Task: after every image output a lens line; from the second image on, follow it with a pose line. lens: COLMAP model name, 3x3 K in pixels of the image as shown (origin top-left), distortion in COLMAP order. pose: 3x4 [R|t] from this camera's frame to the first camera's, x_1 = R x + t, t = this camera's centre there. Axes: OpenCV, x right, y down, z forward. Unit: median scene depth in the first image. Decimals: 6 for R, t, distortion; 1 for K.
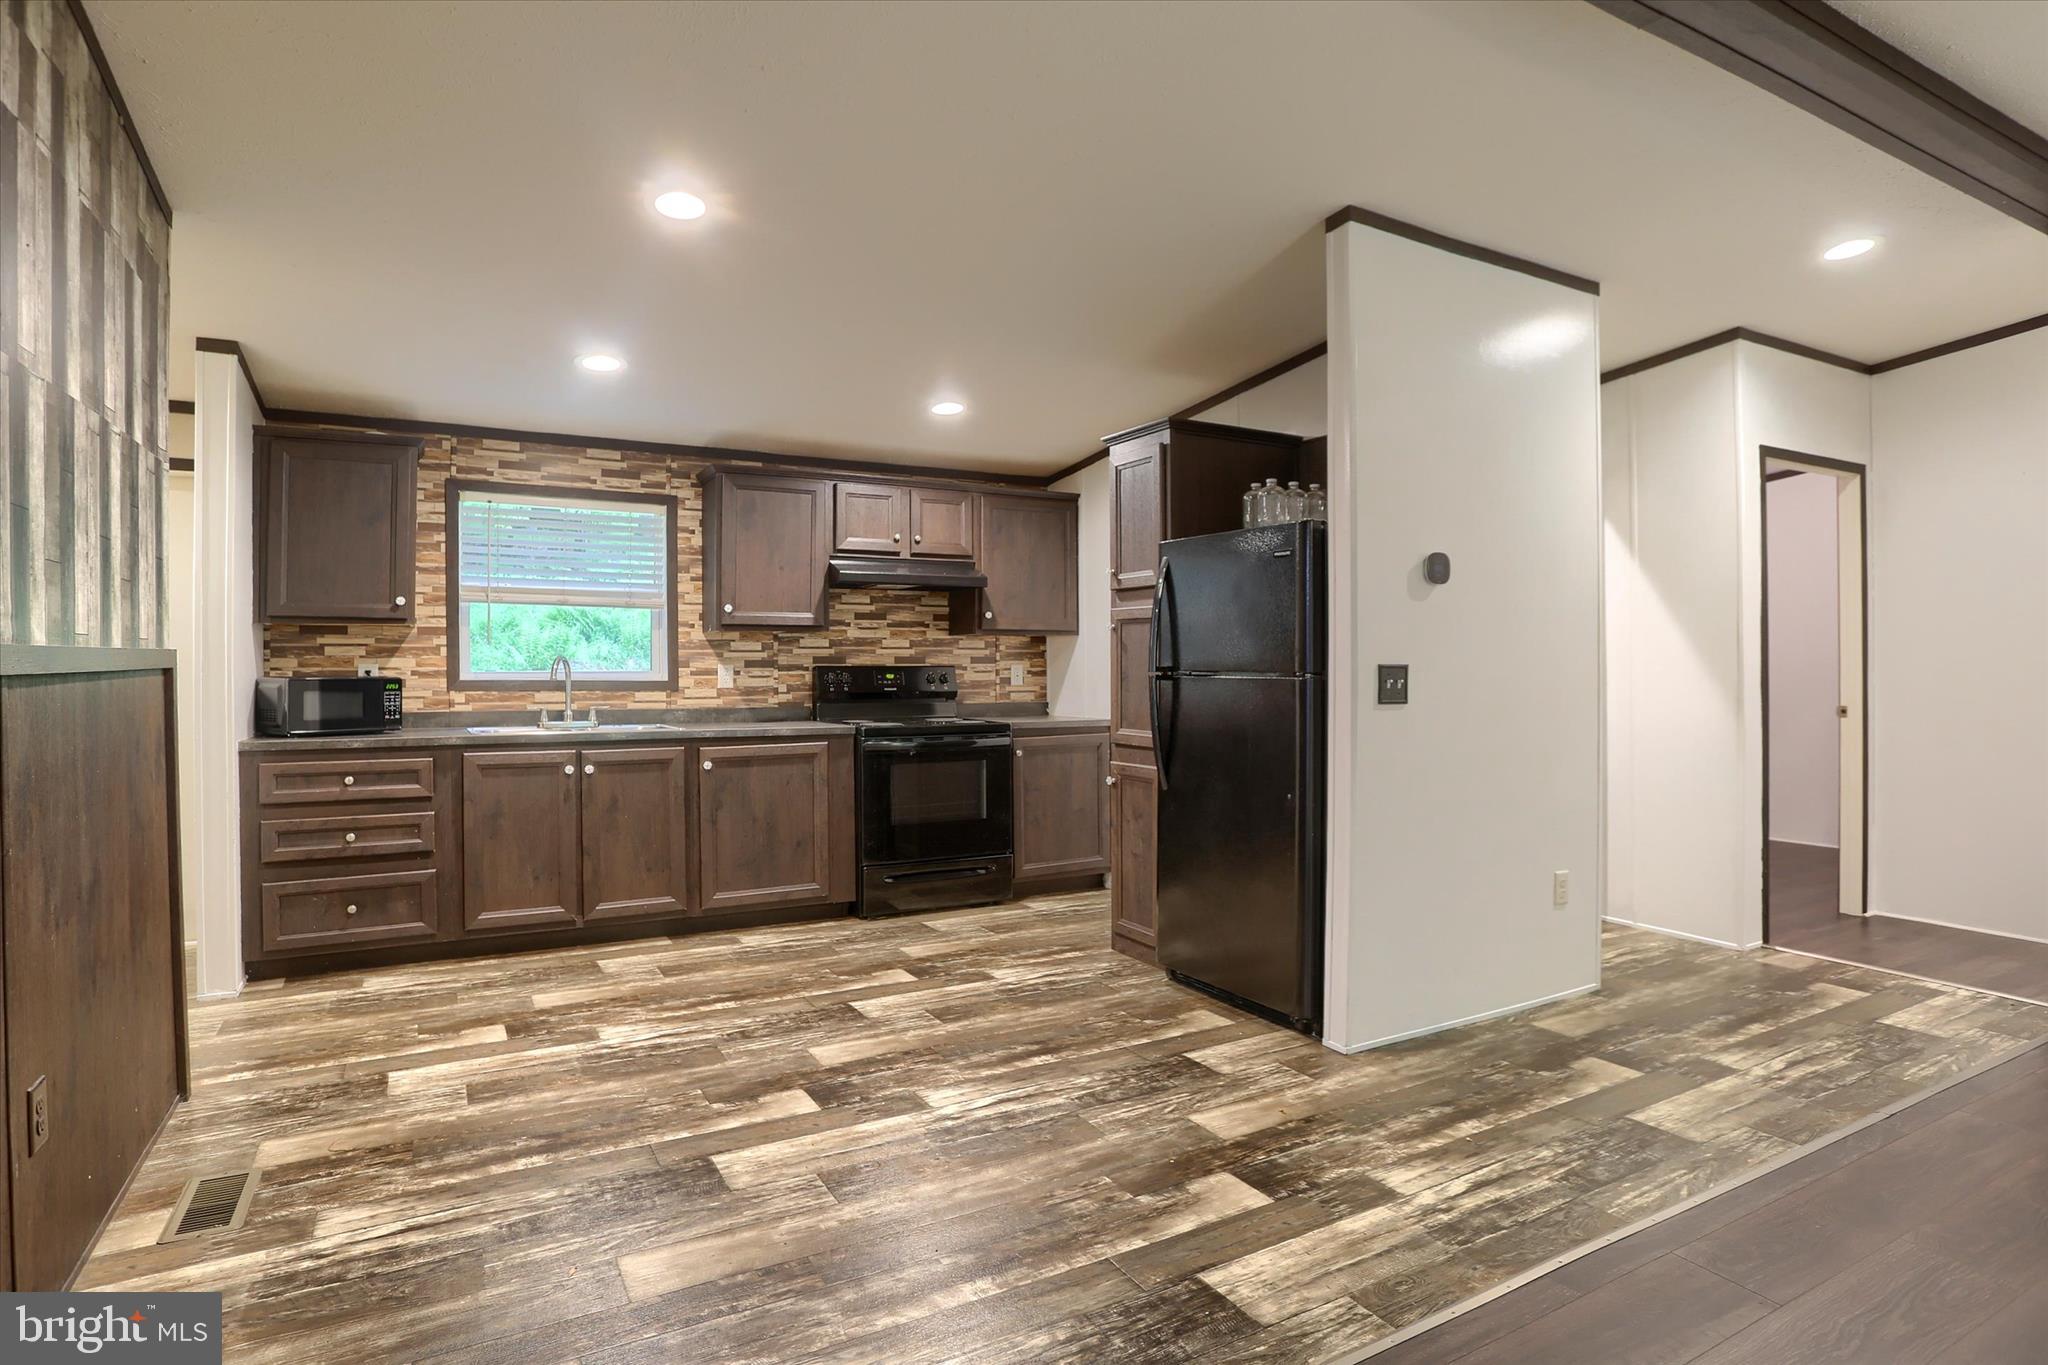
lens RADIAL K [[1062.0, 0, 1013.6], [0, 1062.0, 680.2], [0, 0, 1]] dist [-0.058912, 0.029185]
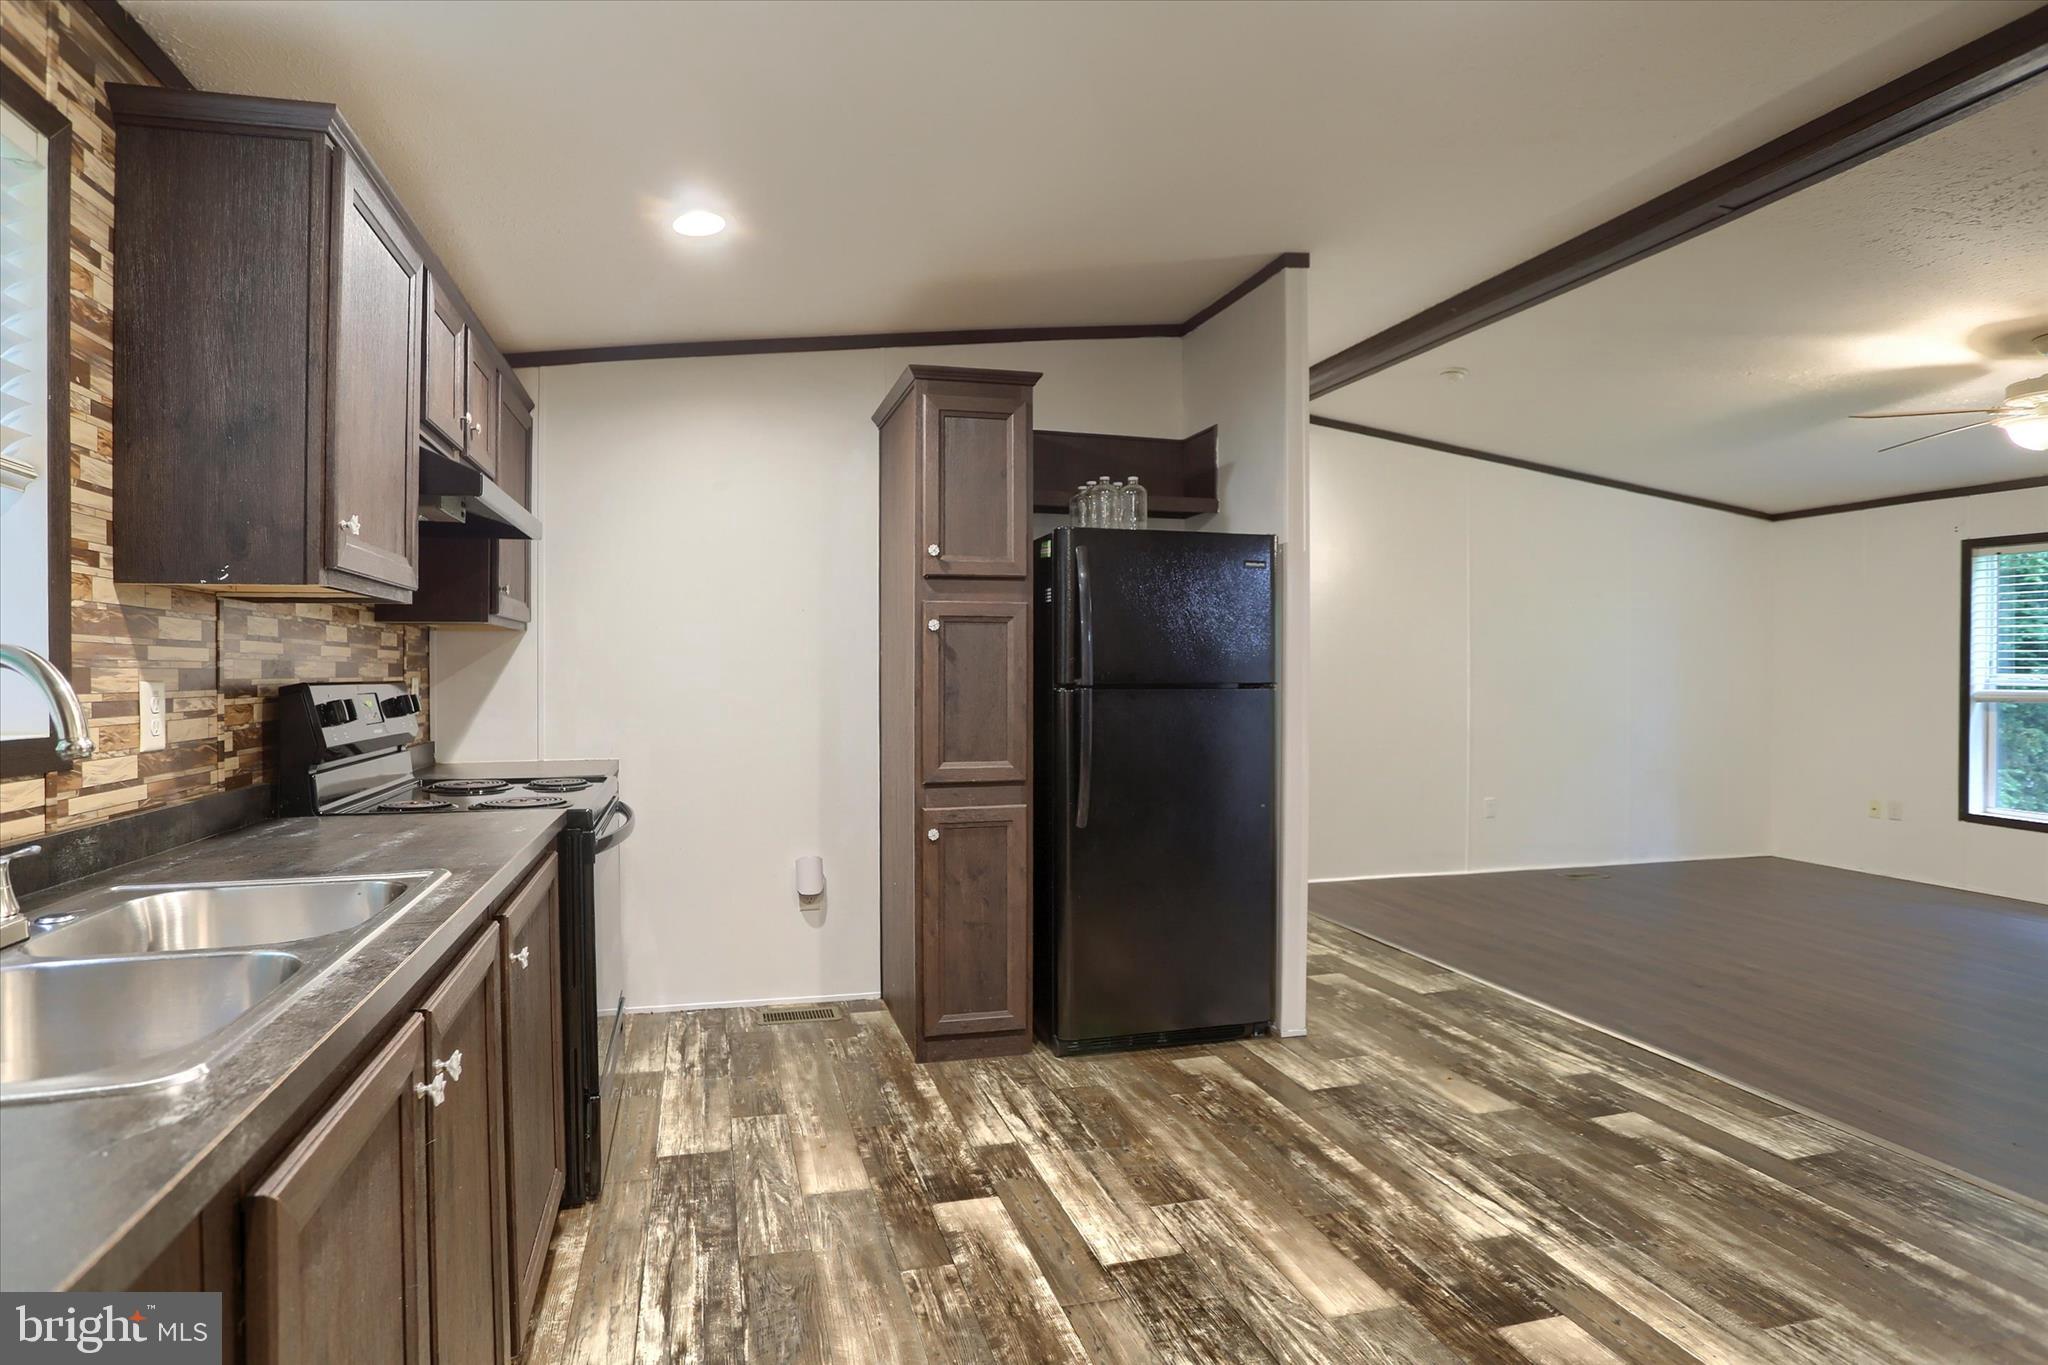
lens RADIAL K [[1062.0, 0, 1013.6], [0, 1062.0, 680.2], [0, 0, 1]] dist [-0.058912, 0.029185]
pose [[0.257136, -0.006304, 0.966355, -0.763256], [0.018018, 0.999836, 0.001728, -0.015974], [-0.966207, 0.016967, 0.257207, 0.950179]]
